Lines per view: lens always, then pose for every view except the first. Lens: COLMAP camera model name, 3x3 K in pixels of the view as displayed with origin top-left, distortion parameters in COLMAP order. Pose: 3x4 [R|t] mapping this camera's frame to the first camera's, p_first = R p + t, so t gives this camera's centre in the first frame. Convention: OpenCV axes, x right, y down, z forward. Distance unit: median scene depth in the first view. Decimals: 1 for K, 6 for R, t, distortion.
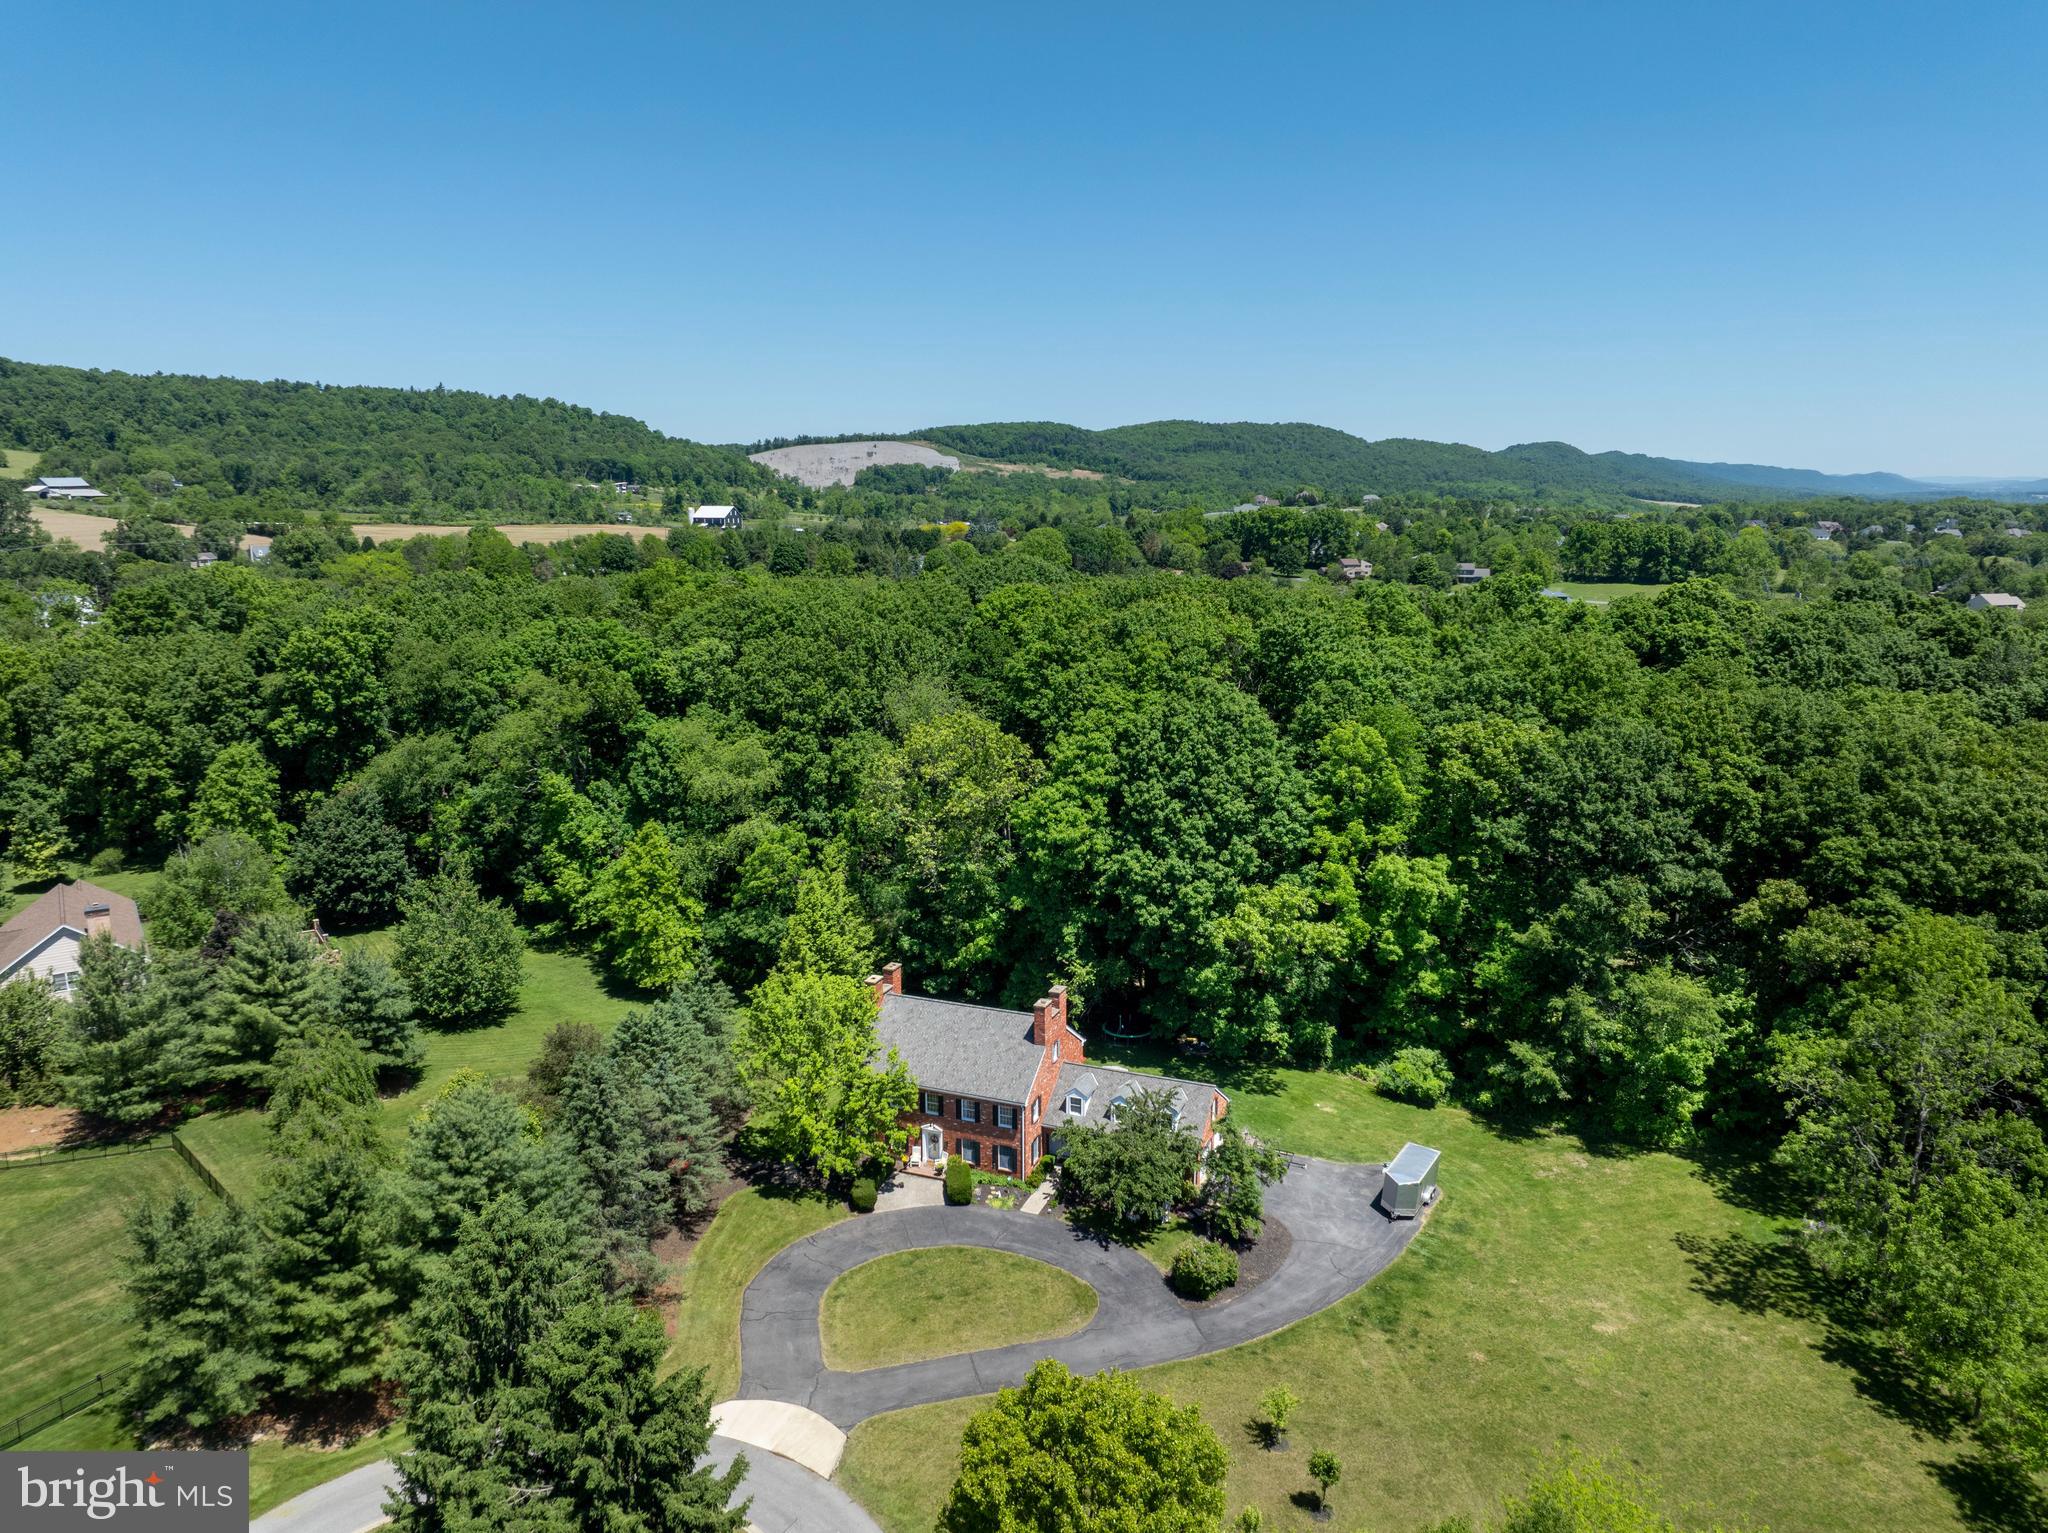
lens RADIAL K [[1436.8, 0, 1028.4], [0, 1436.8, 761.3], [0, 0, 1]] dist [-0.042429, 0.006321]
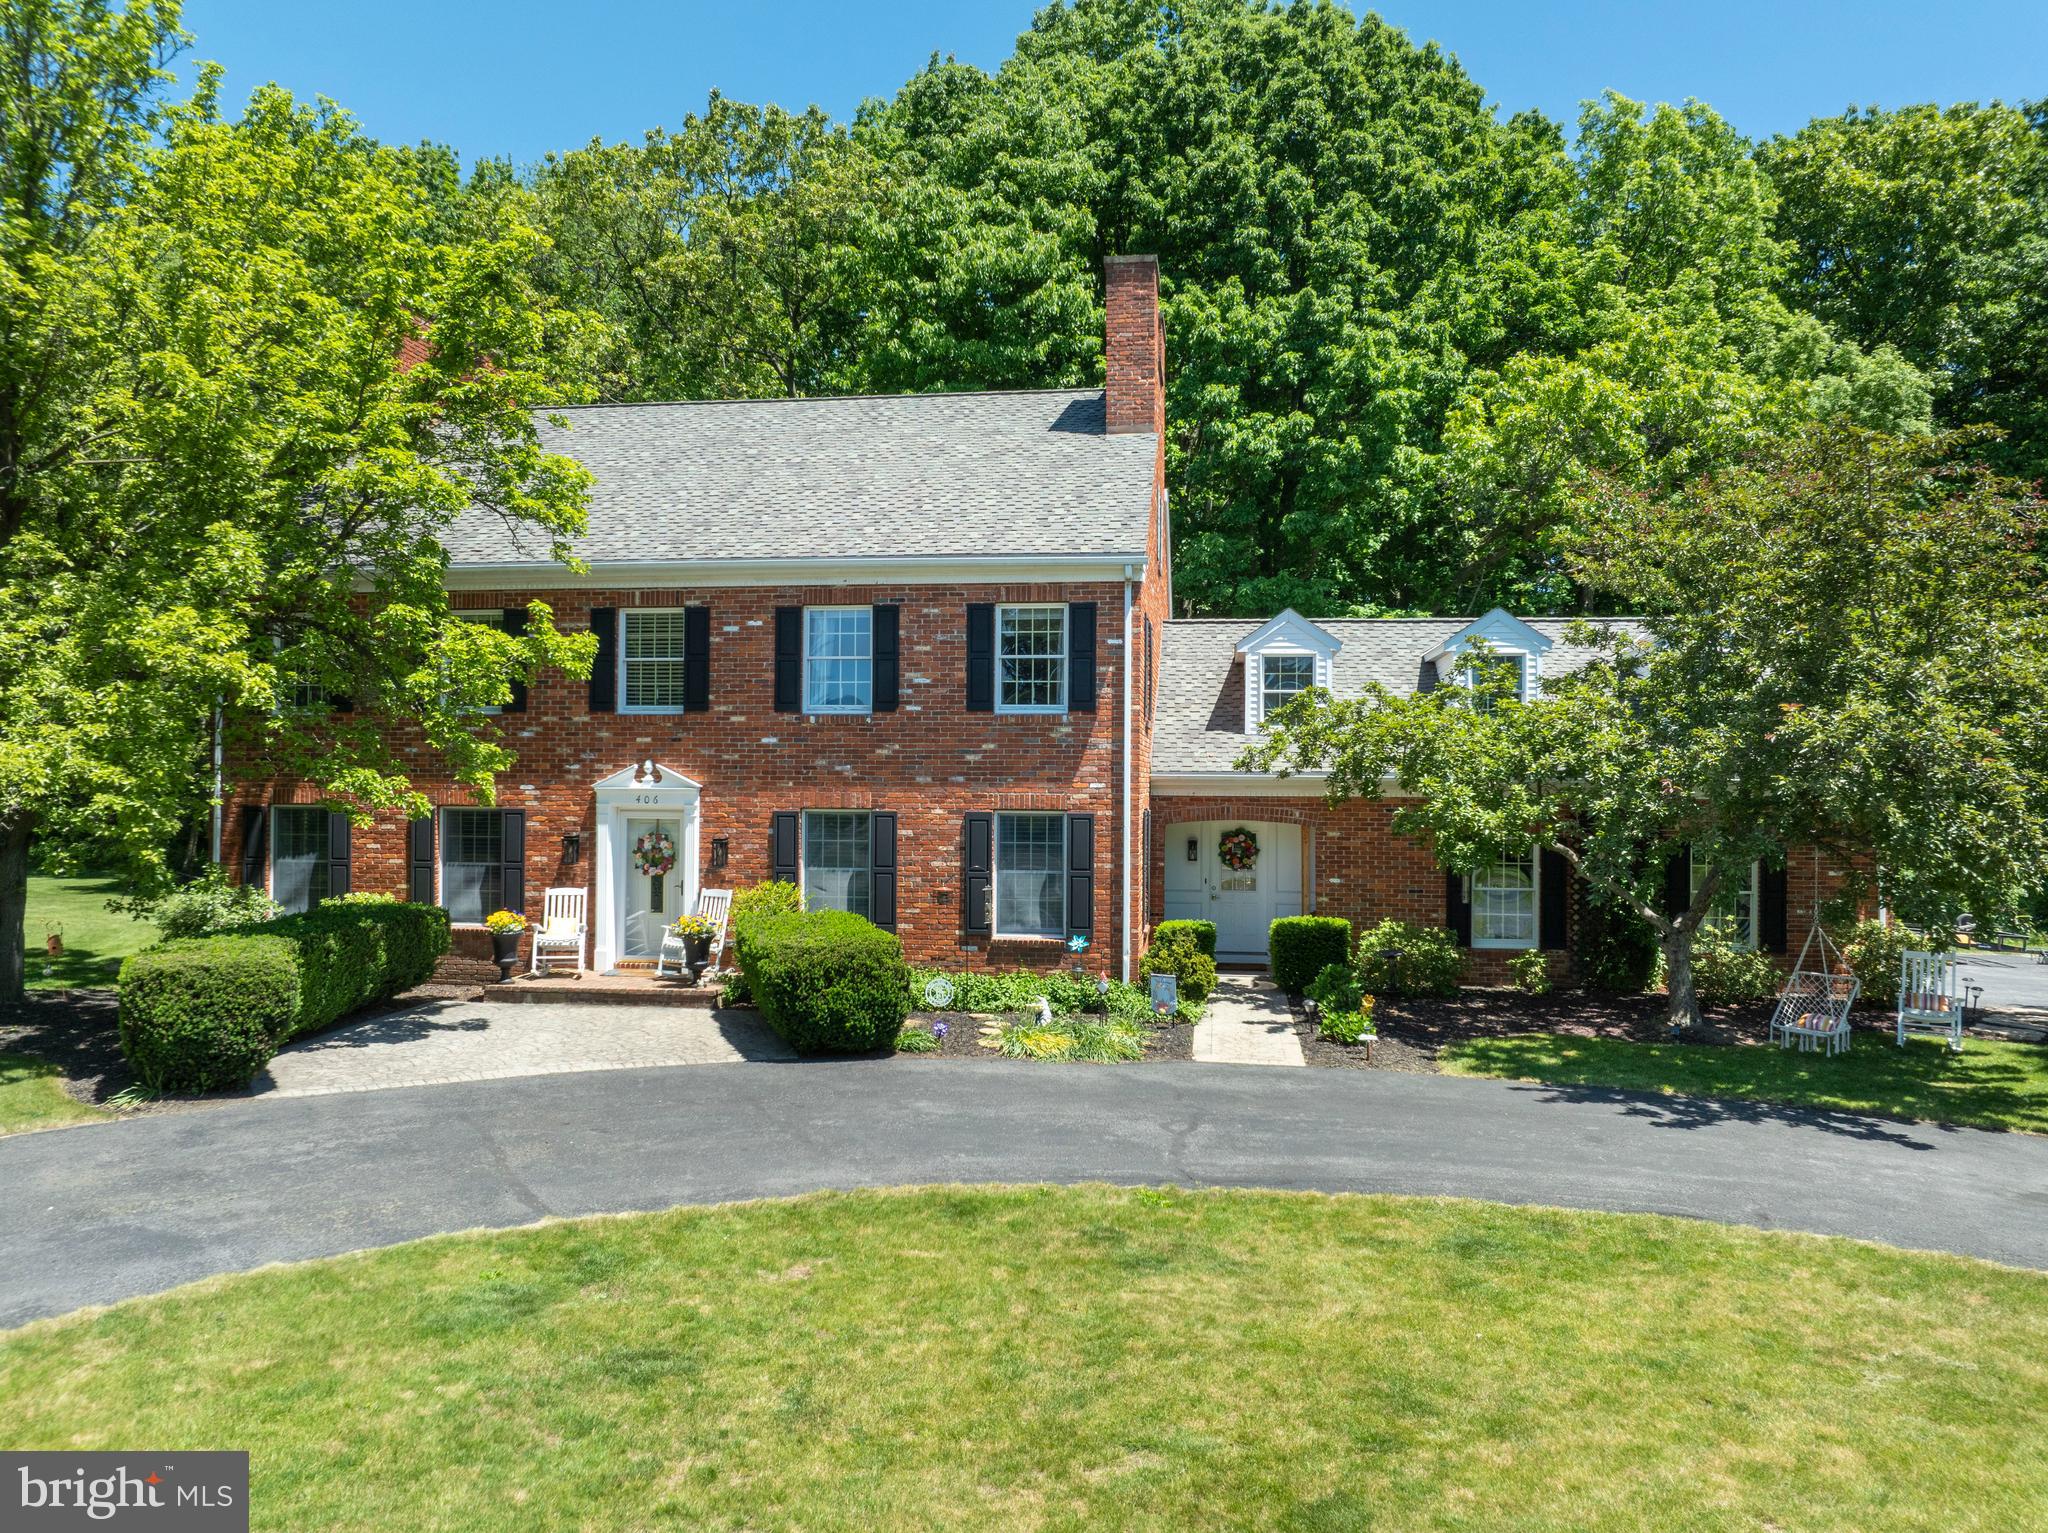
lens RADIAL K [[1436.8, 0, 1033.1], [0, 1436.8, 760.6], [0, 0, 1]] dist [-0.042429, 0.006321]
pose [[0.969201, 0.011171, 0.246018, -0.055949], [0.042295, 0.976578, -0.210966, 0.260160], [-0.242613, 0.214874, 0.946028, 0.690076]]
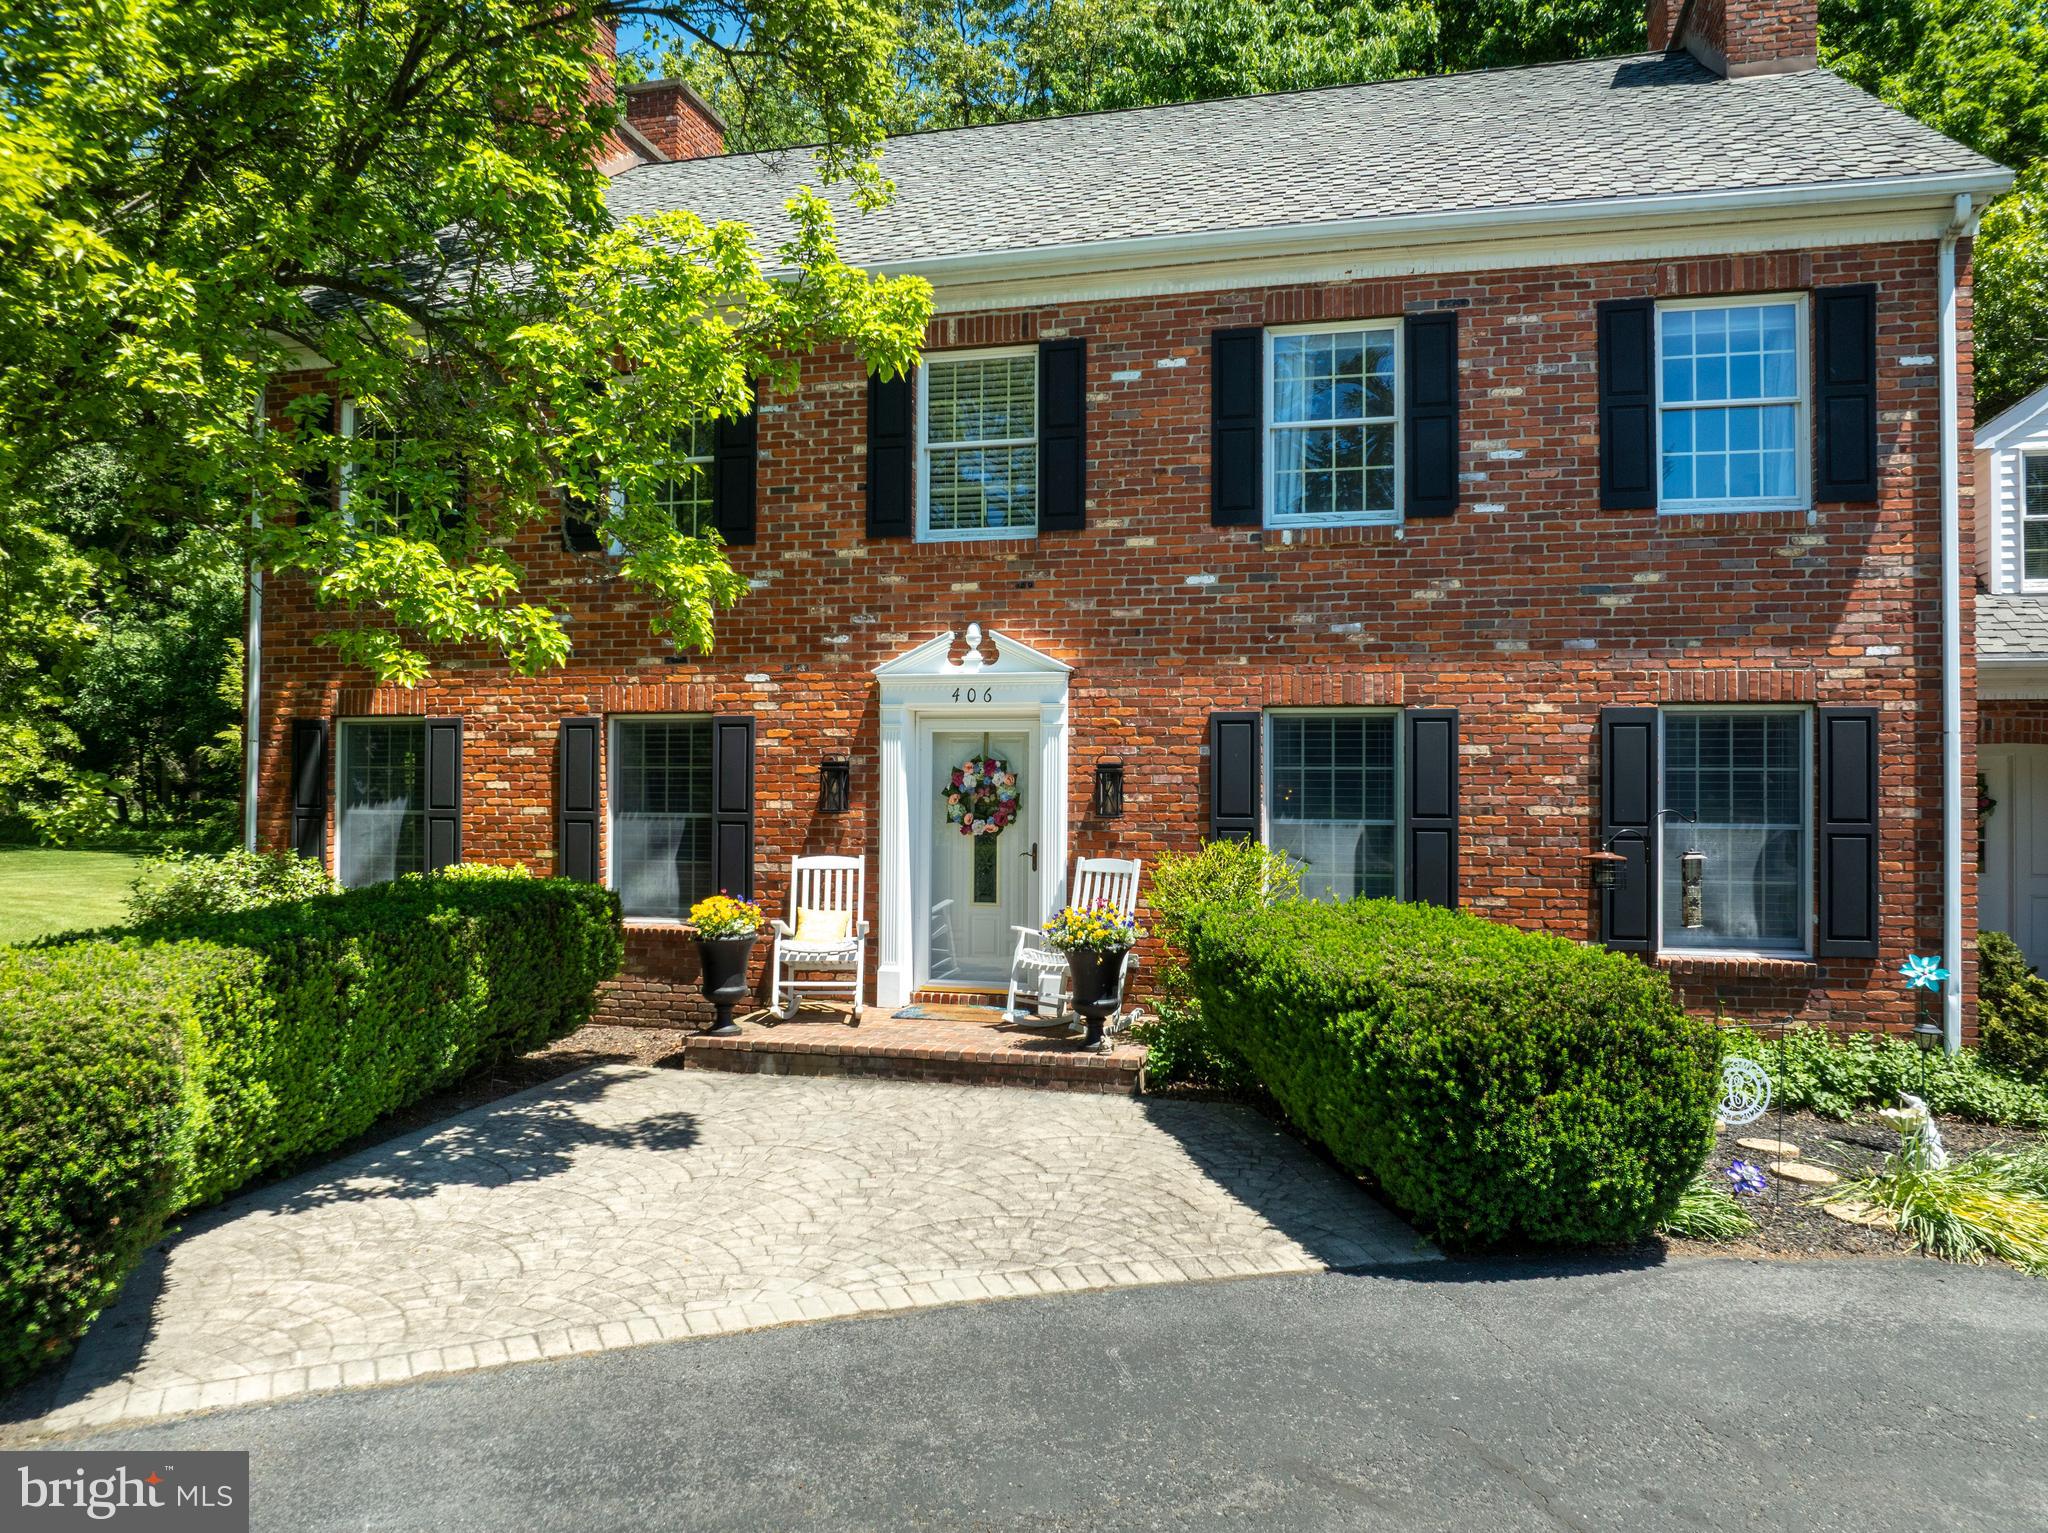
lens RADIAL K [[1436.8, 0, 1025.2], [0, 1436.8, 765.1], [0, 0, 1]] dist [-0.042429, 0.006321]
pose [[0.992664, 0.008016, 0.120636, -0.066763], [0.018035, 0.976818, -0.213311, 0.250770], [-0.119550, 0.213922, 0.969508, 0.777449]]
